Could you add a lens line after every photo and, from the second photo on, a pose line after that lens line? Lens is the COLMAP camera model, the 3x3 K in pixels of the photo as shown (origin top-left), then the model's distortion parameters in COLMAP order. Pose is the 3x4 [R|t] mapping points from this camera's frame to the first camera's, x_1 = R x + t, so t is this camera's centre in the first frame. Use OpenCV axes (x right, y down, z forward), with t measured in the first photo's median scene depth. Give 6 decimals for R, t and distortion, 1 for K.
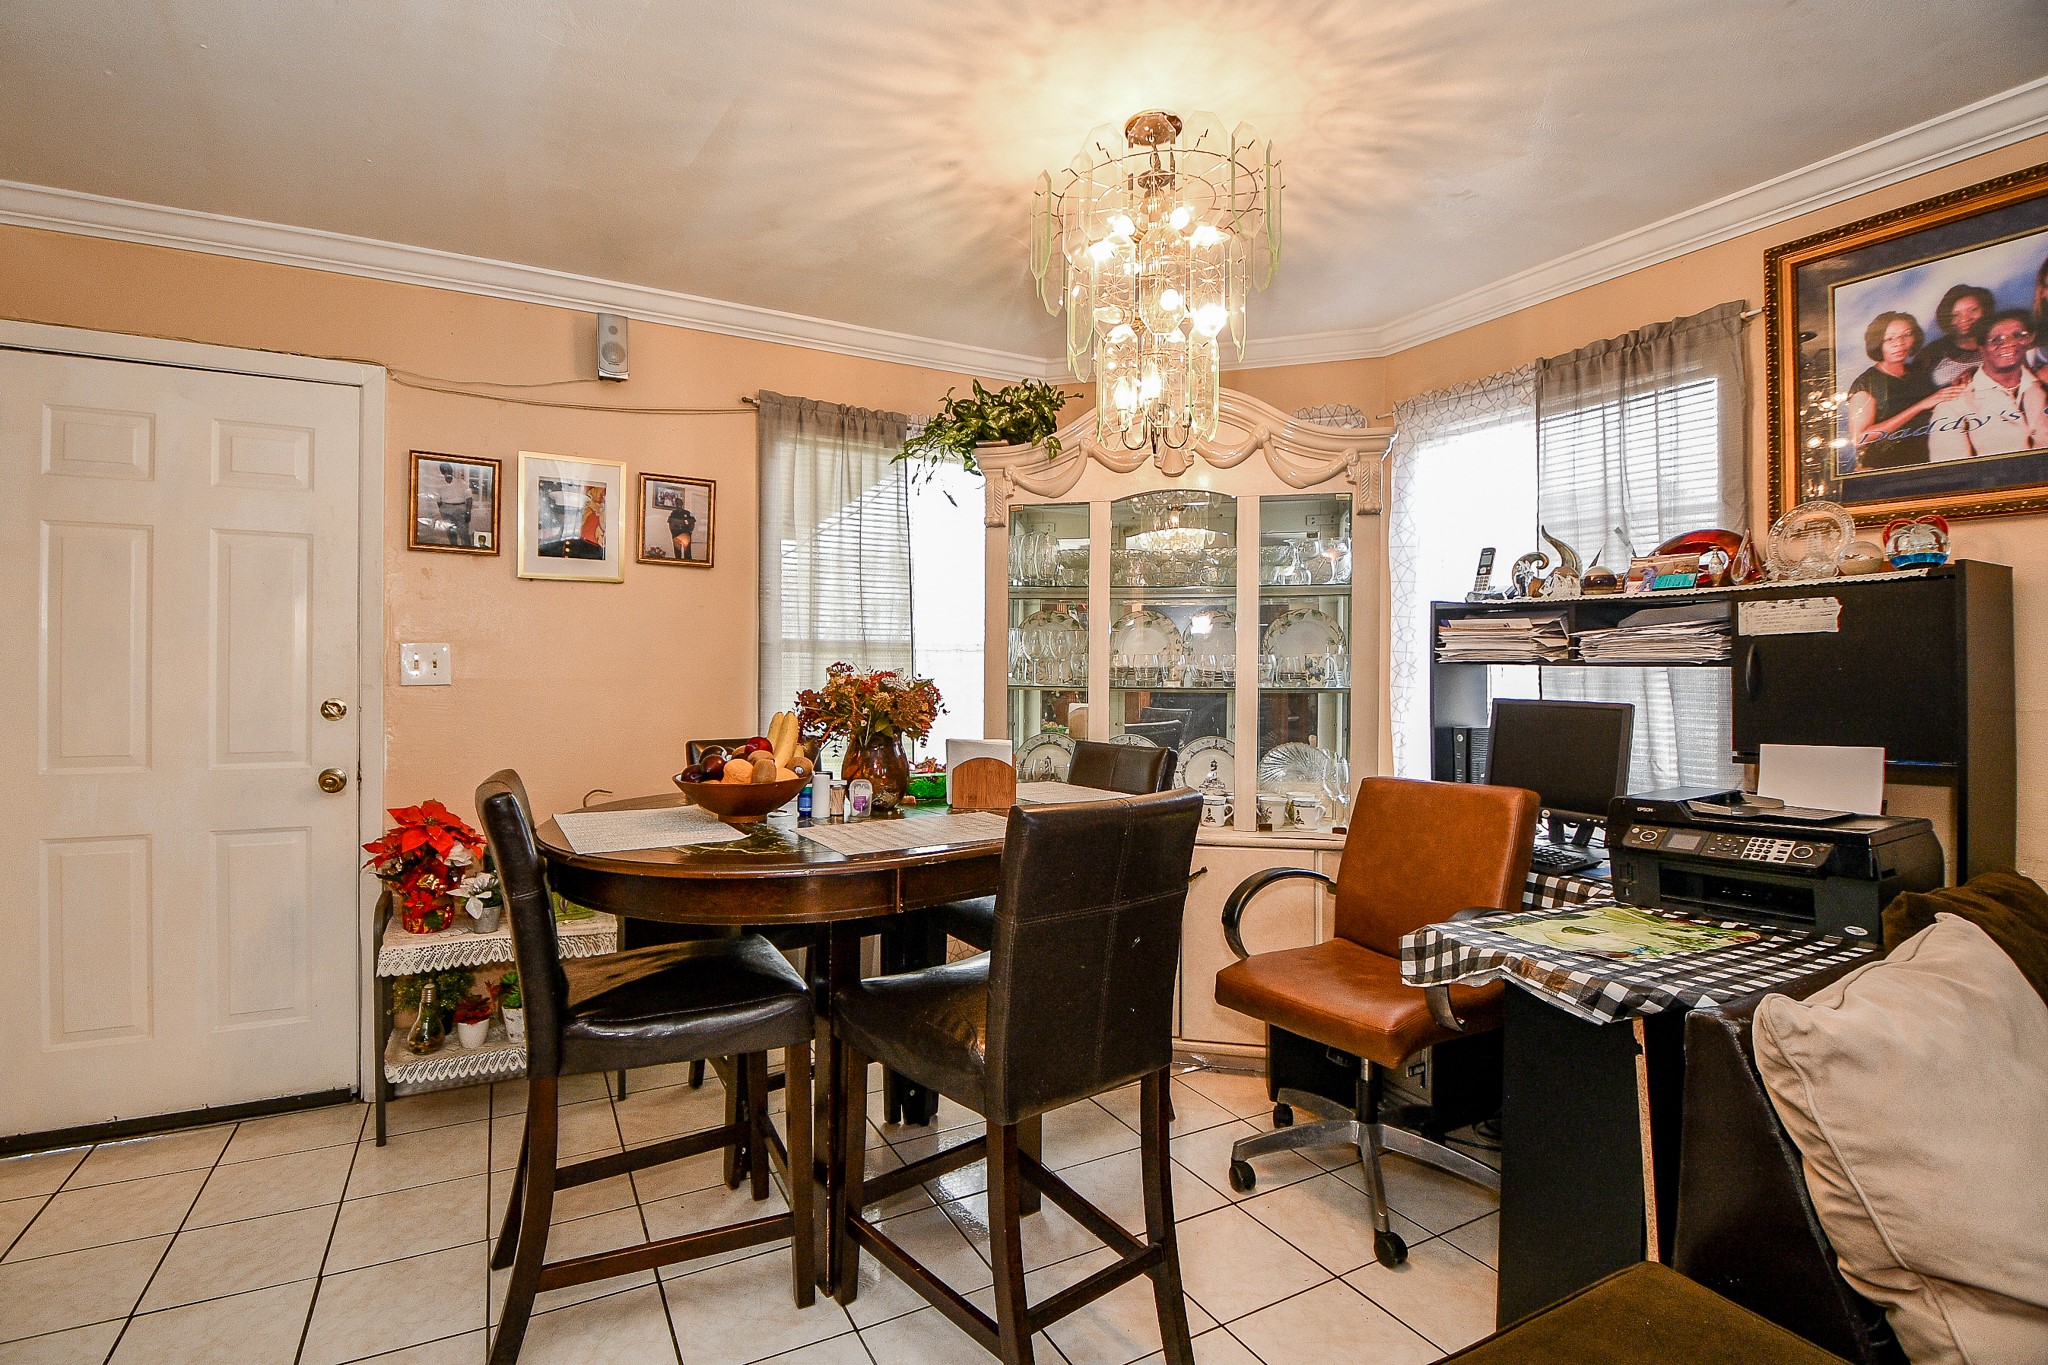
lens RADIAL K [[960.5, 0, 1019.9], [0, 960.5, 665.2], [0, 0, 1]] dist [-0.022171, -0.000468]
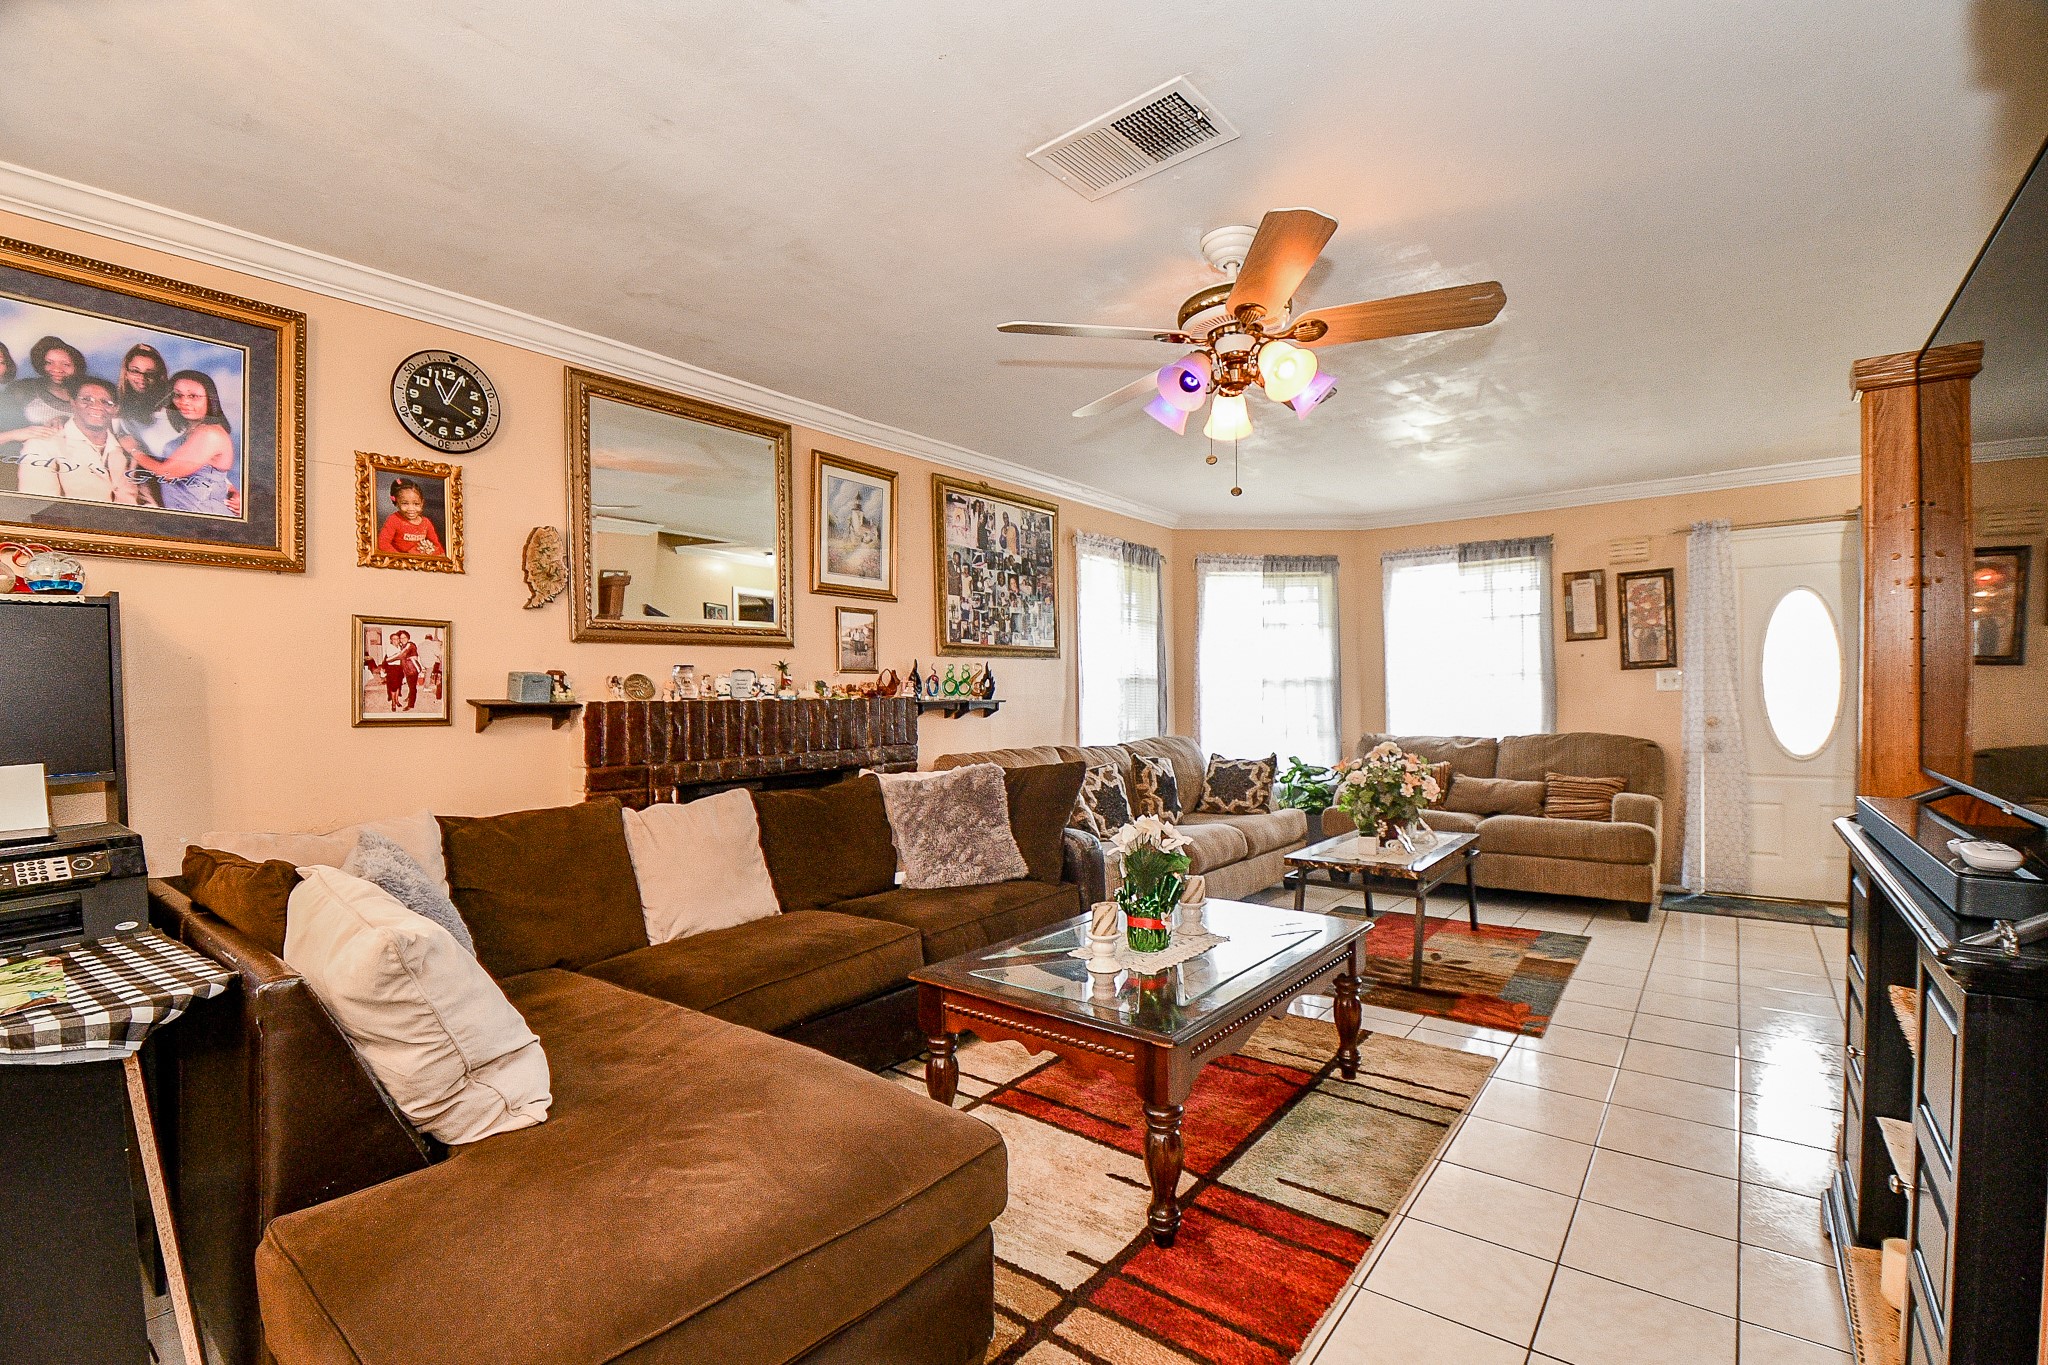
lens RADIAL K [[903.8, 0, 1035.3], [0, 903.8, 708.9], [0, 0, 1]] dist [-0.001410, -0.011763]
pose [[-0.418781, -0.008836, 0.908044, -0.388015], [0.005568, 0.999909, 0.012298, 0.019416], [-0.908070, 0.010206, -0.418694, 0.381347]]
